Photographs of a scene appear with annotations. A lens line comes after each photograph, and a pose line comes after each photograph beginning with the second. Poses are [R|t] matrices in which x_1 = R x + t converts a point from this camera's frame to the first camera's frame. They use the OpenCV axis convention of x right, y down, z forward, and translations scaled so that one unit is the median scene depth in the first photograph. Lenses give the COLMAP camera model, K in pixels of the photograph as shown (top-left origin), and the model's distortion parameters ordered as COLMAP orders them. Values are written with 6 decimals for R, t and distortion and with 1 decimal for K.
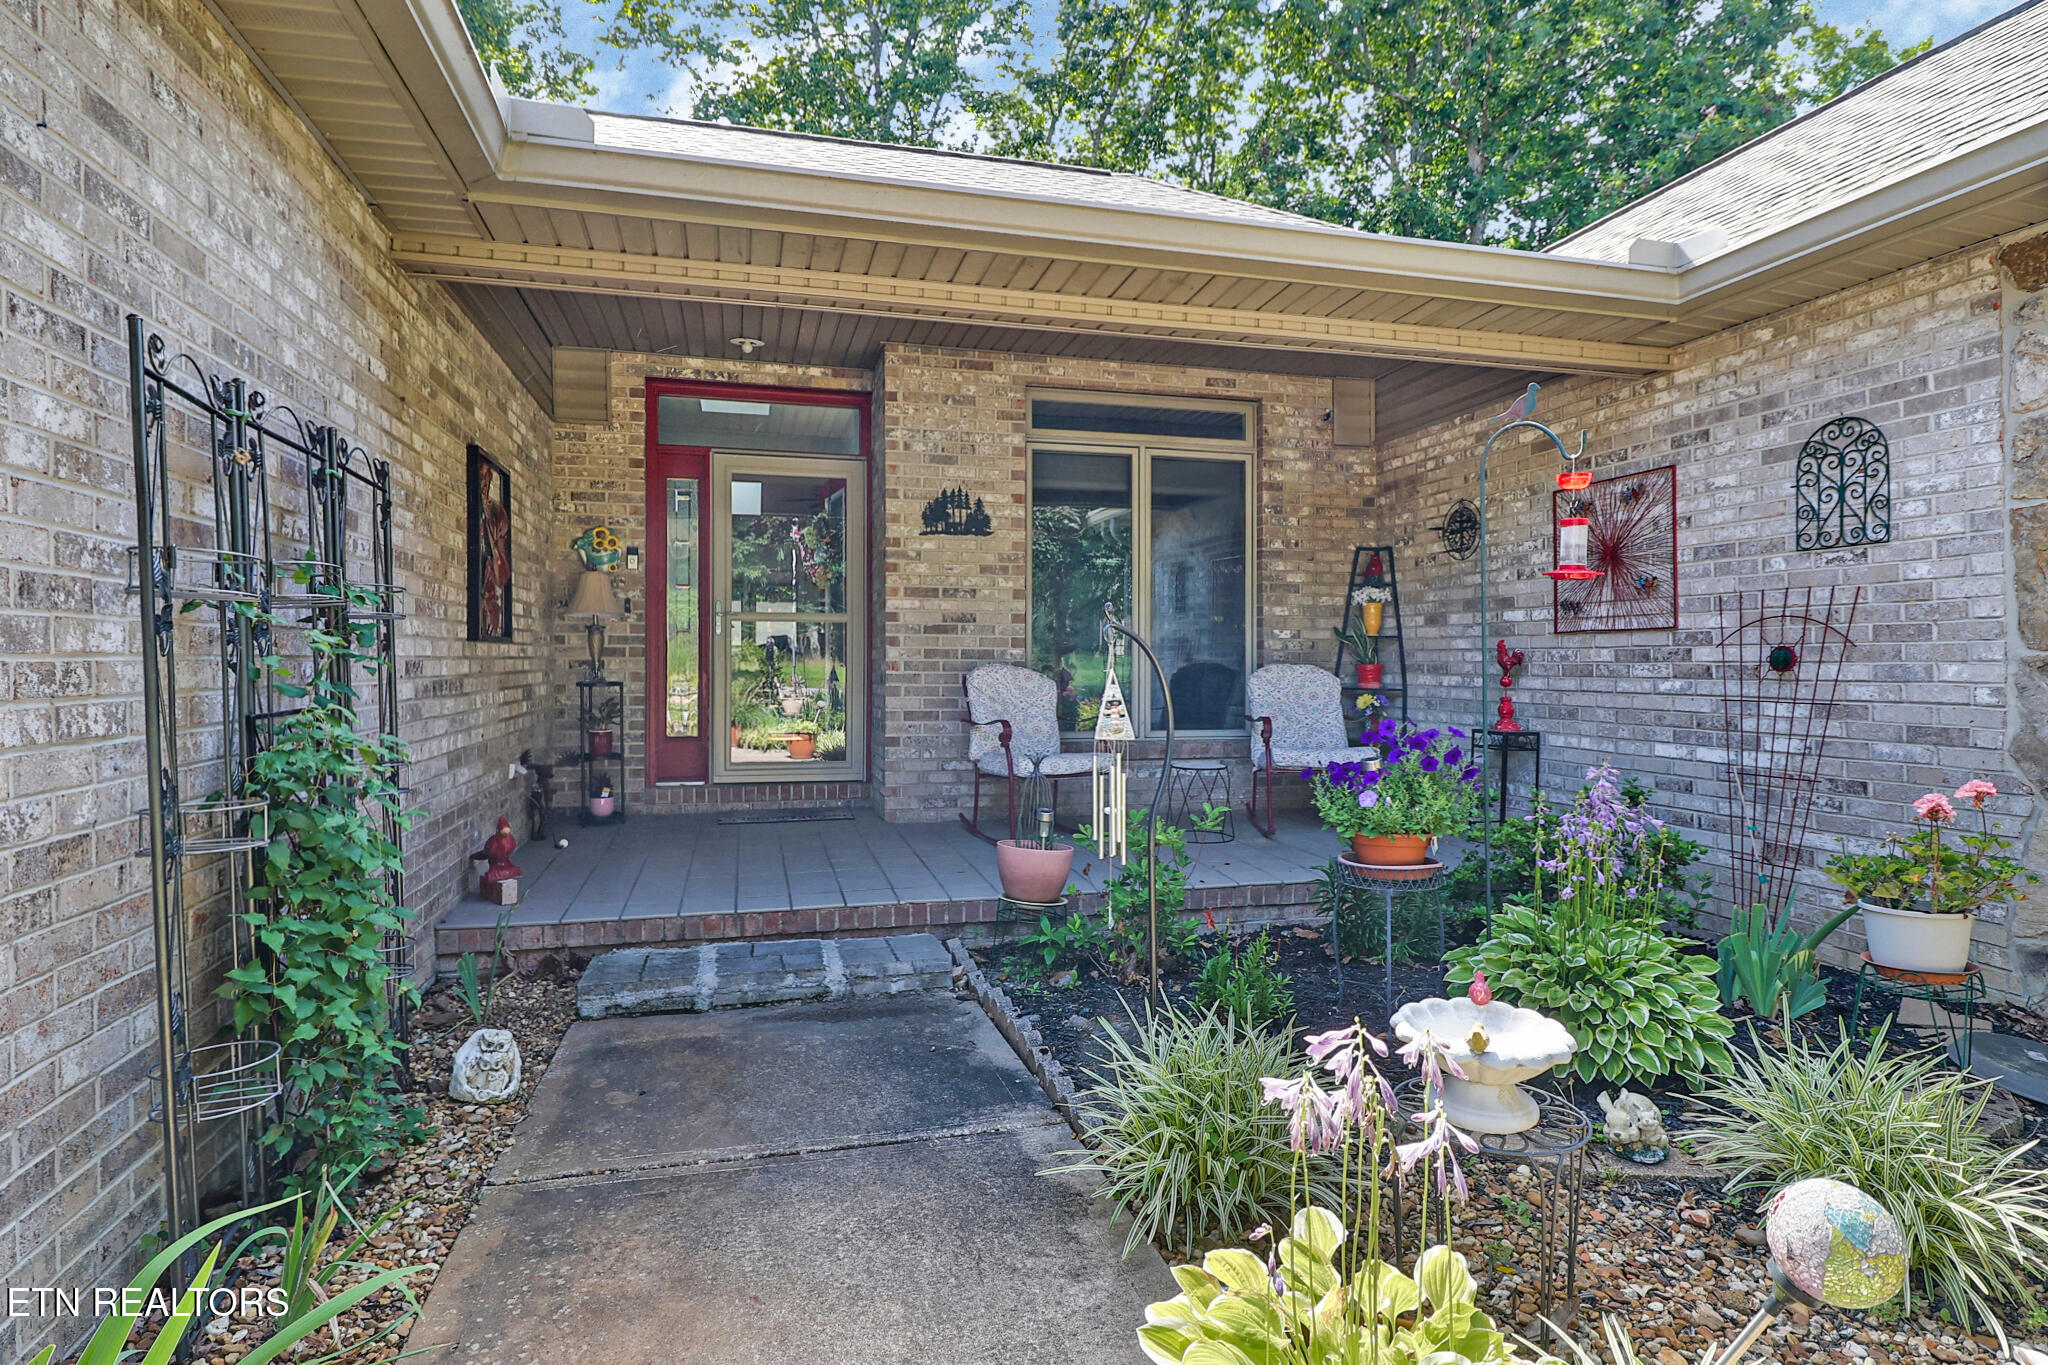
lens RADIAL K [[1062.9, 0, 1024.0], [0, 1062.9, 682.5], [0, 0, 1]] dist [0.000662, -0.000059]
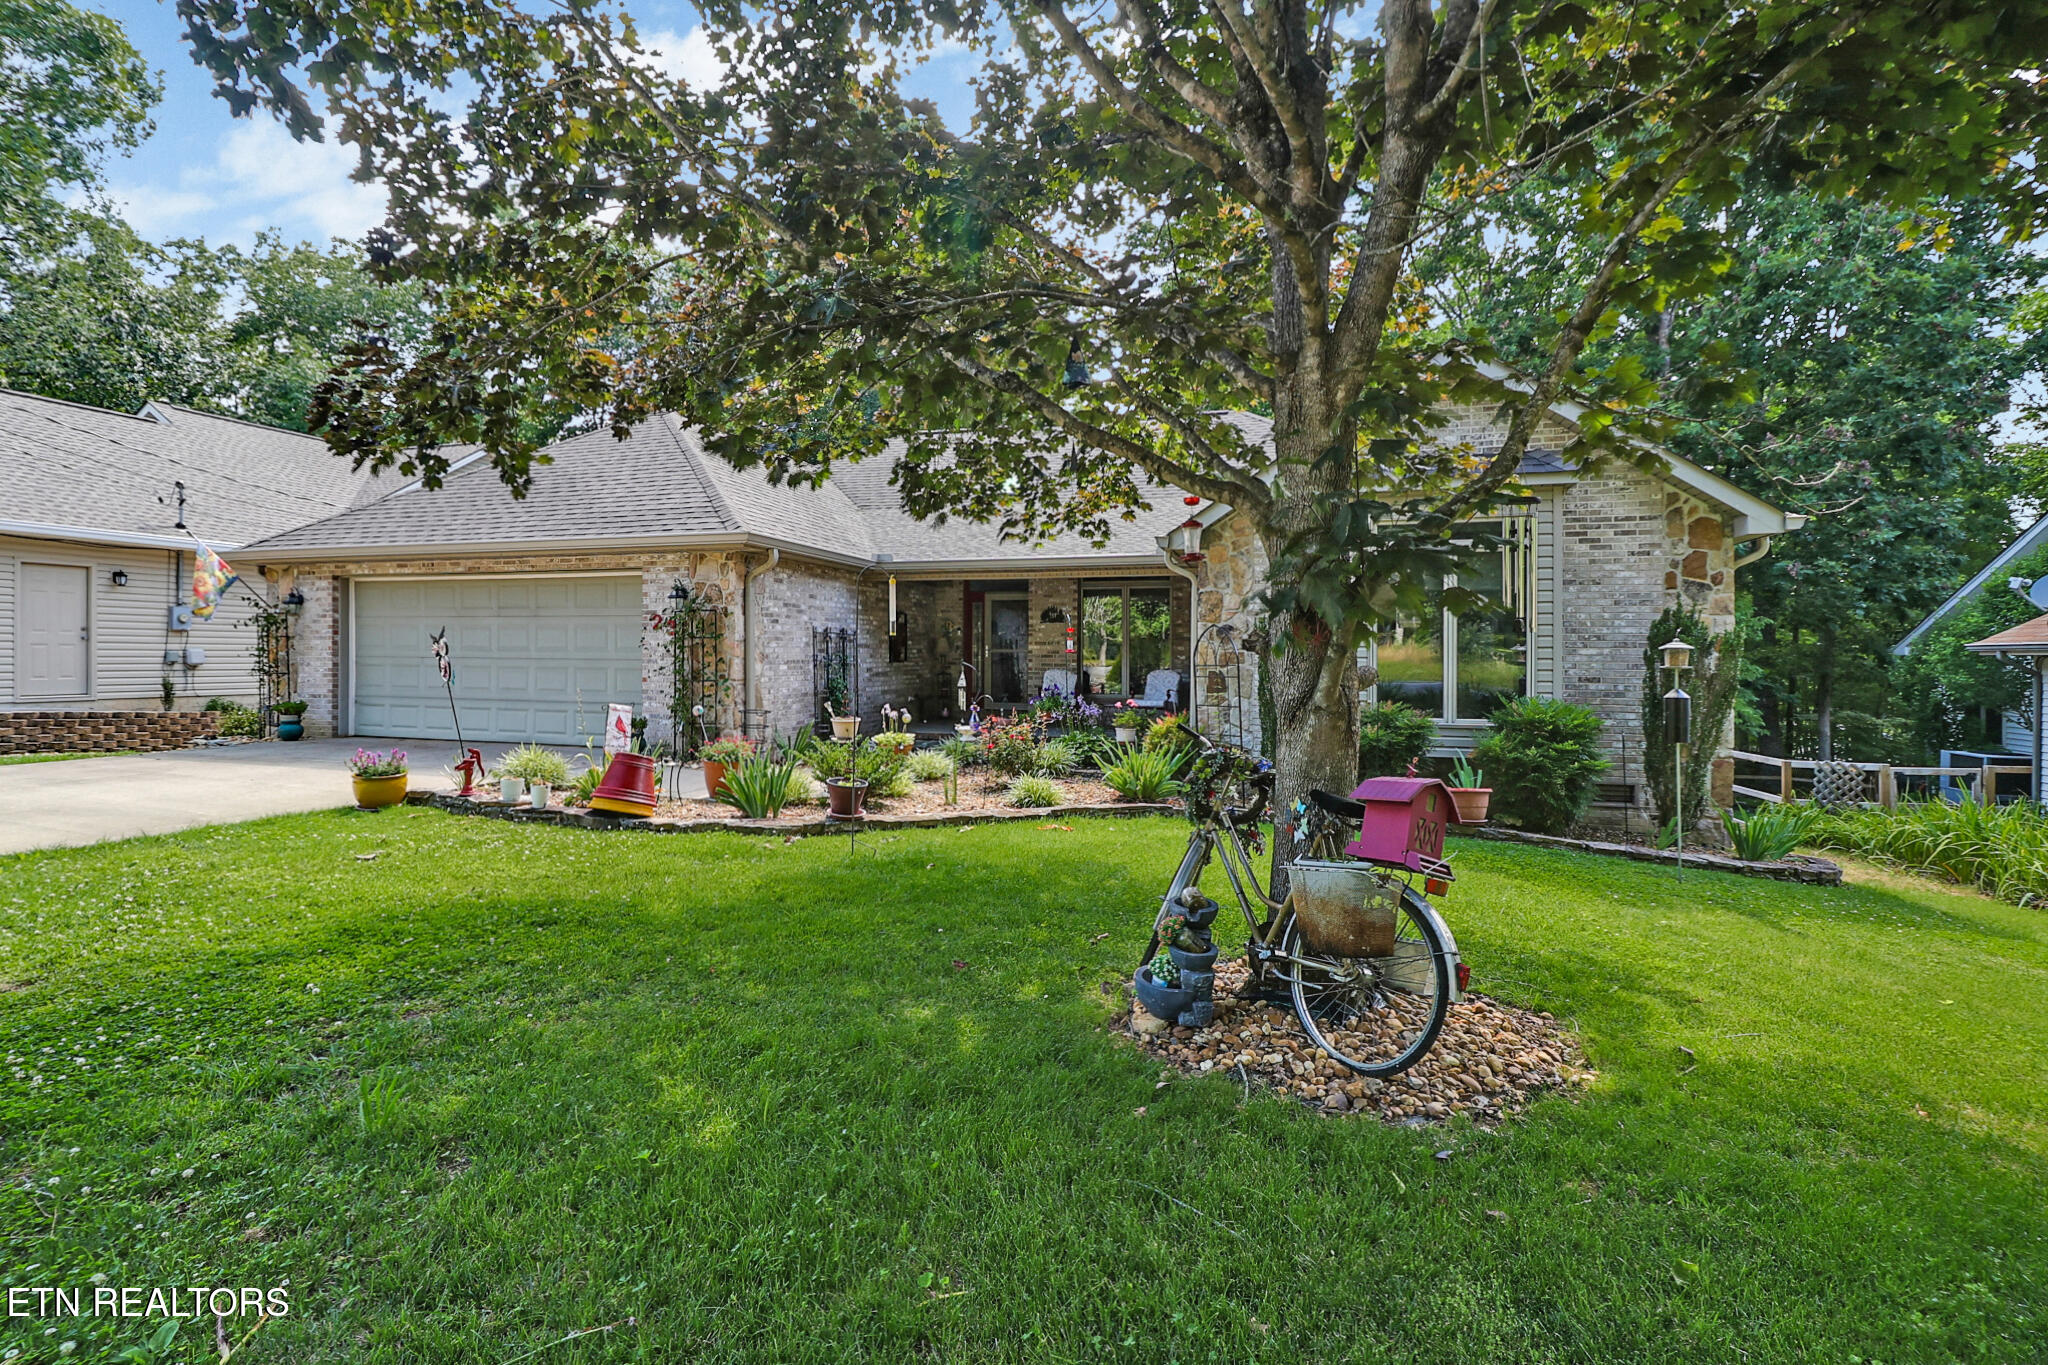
lens RADIAL K [[931.5, 0, 1024.0], [0, 931.5, 682.5], [0, 0, 1]] dist [-0.002513, -0.000181]
pose [[0.857386, 0.017867, -0.514364, 1.158937], [-0.012869, 0.999829, 0.013280, -0.010829], [0.514514, -0.004767, 0.857469, -1.175744]]
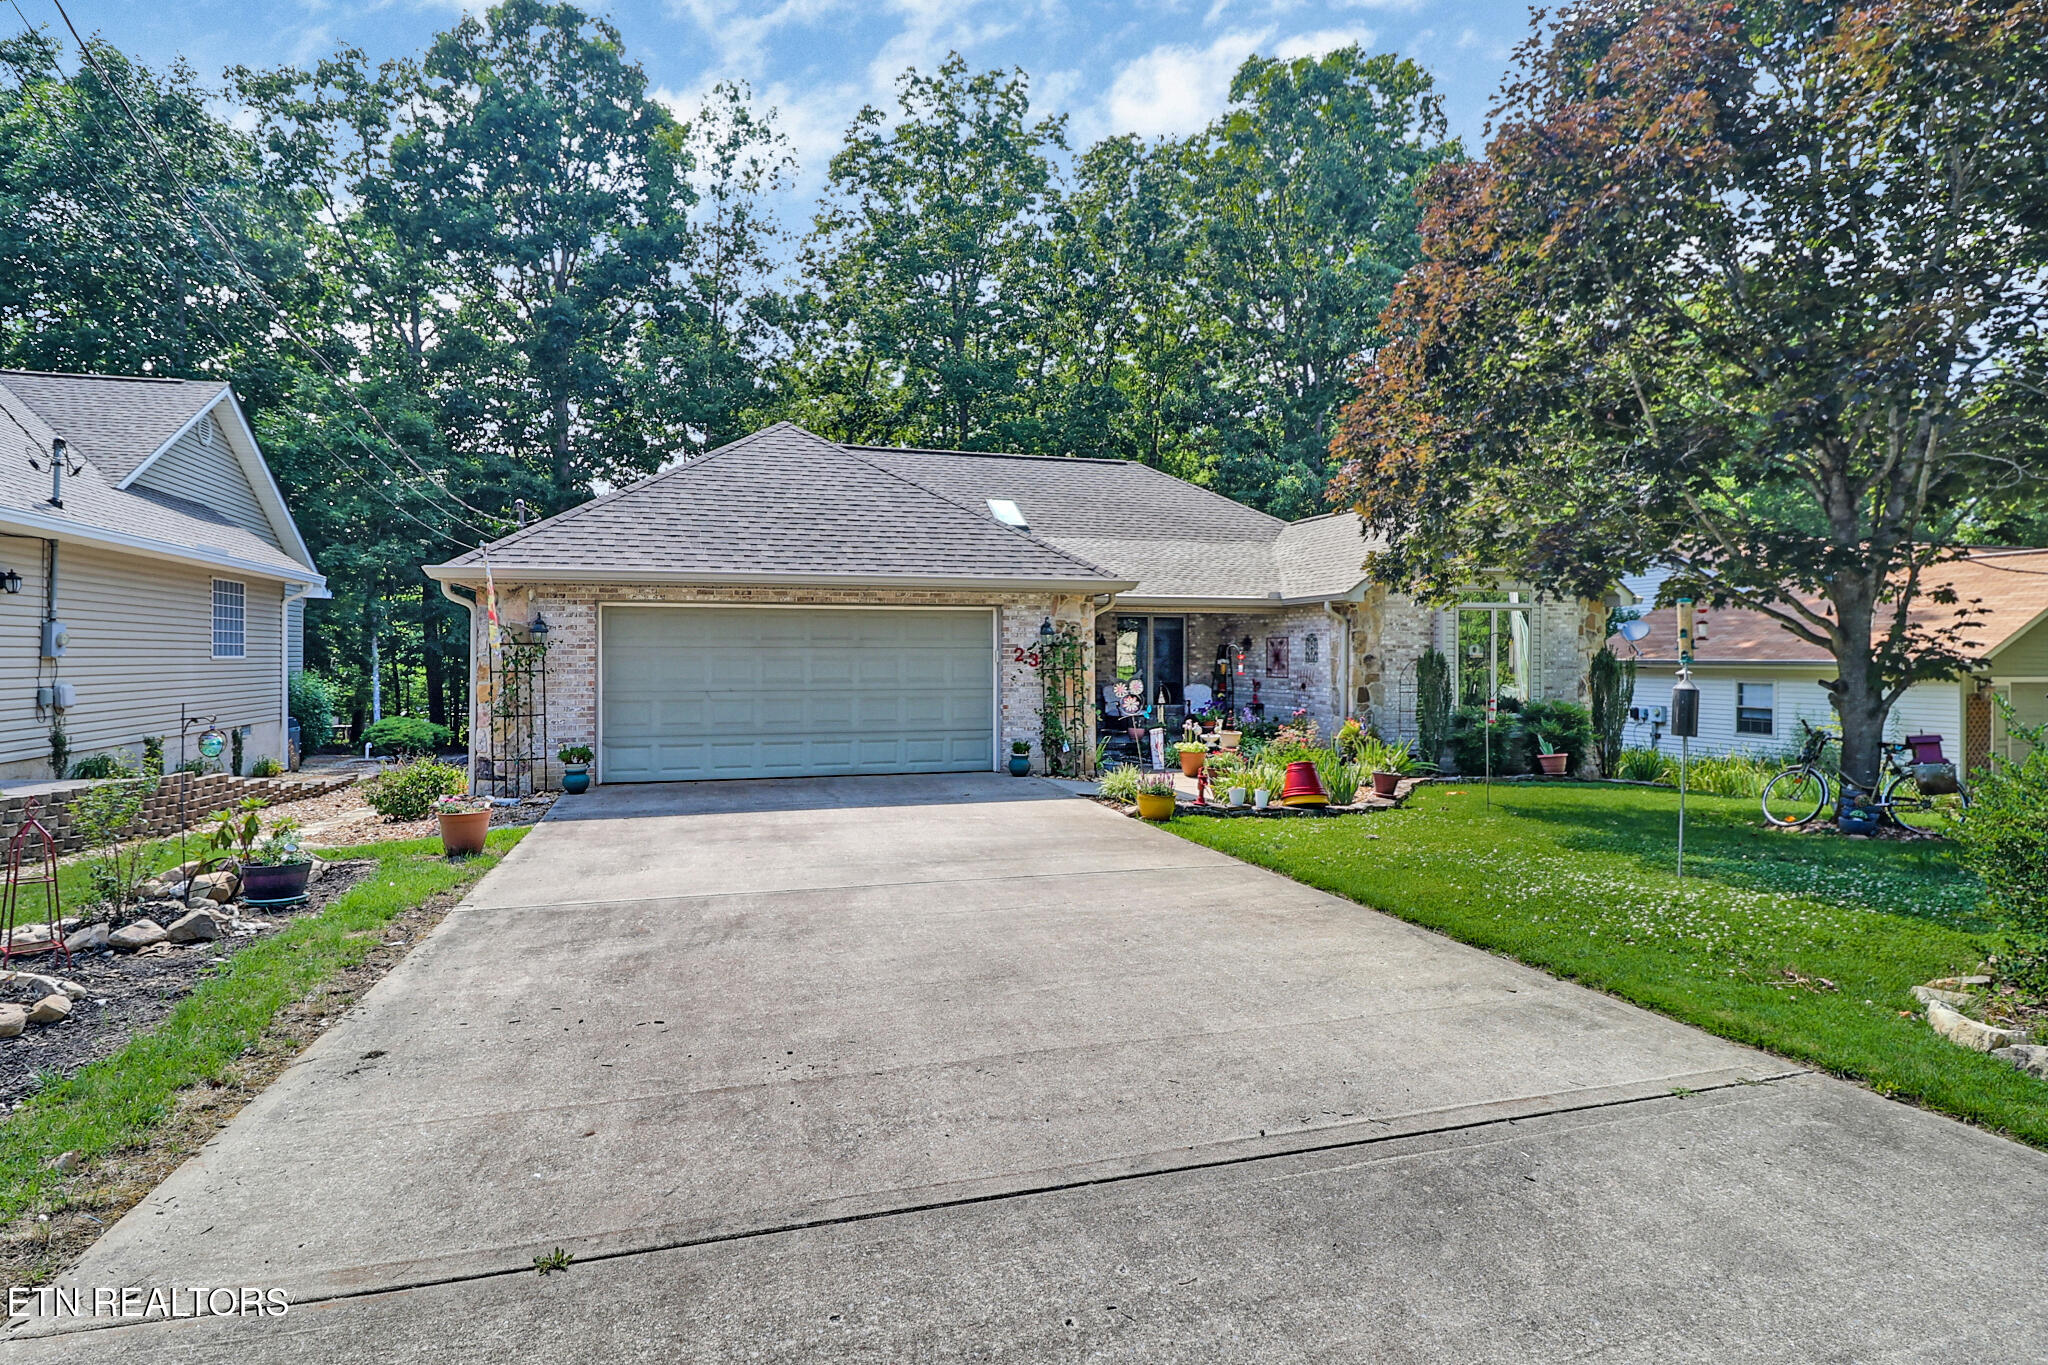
lens RADIAL K [[1034.7, 0, 1024.0], [0, 1034.7, 682.5], [0, 0, 1]] dist [-0.001584, -0.000317]
pose [[0.998821, -0.004413, 0.048348, -0.440346], [0.003929, 0.999941, 0.010100, -0.056986], [-0.048390, -0.009898, 0.998779, -2.184280]]
